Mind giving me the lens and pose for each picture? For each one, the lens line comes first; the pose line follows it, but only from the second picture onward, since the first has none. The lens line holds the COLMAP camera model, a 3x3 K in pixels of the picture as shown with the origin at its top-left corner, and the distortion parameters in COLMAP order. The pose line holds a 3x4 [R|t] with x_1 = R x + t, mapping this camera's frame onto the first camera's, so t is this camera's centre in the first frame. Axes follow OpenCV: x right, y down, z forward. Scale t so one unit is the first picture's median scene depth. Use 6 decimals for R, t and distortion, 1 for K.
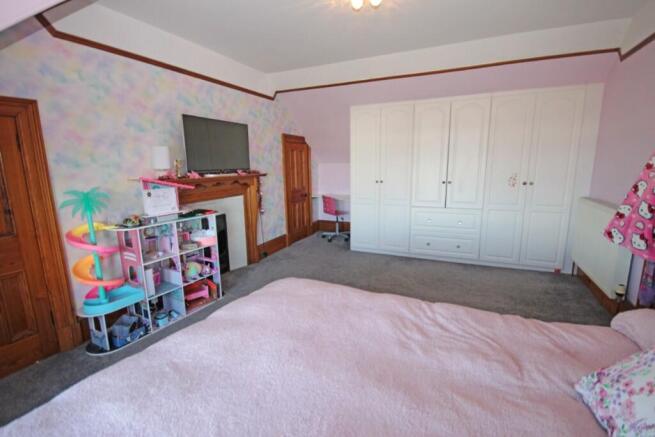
lens RADIAL K [[299.3, 0, 331.3], [0, 299.3, 219.2], [0, 0, 1]] dist [-0.004486, -0.000697]
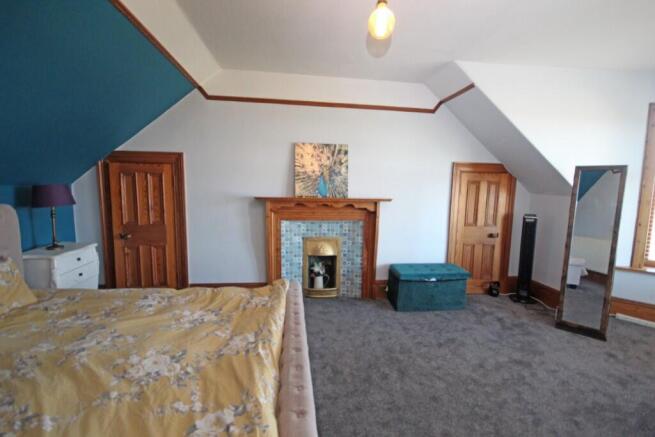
lens RADIAL K [[299.3, 0, 331.3], [0, 299.3, 219.2], [0, 0, 1]] dist [-0.004486, -0.000697]
pose [[0.547079, 0.117870, -0.828741, 0.414301], [-0.185456, 0.982500, 0.017314, -0.081929], [0.816278, 0.144223, 0.559365, 0.394997]]
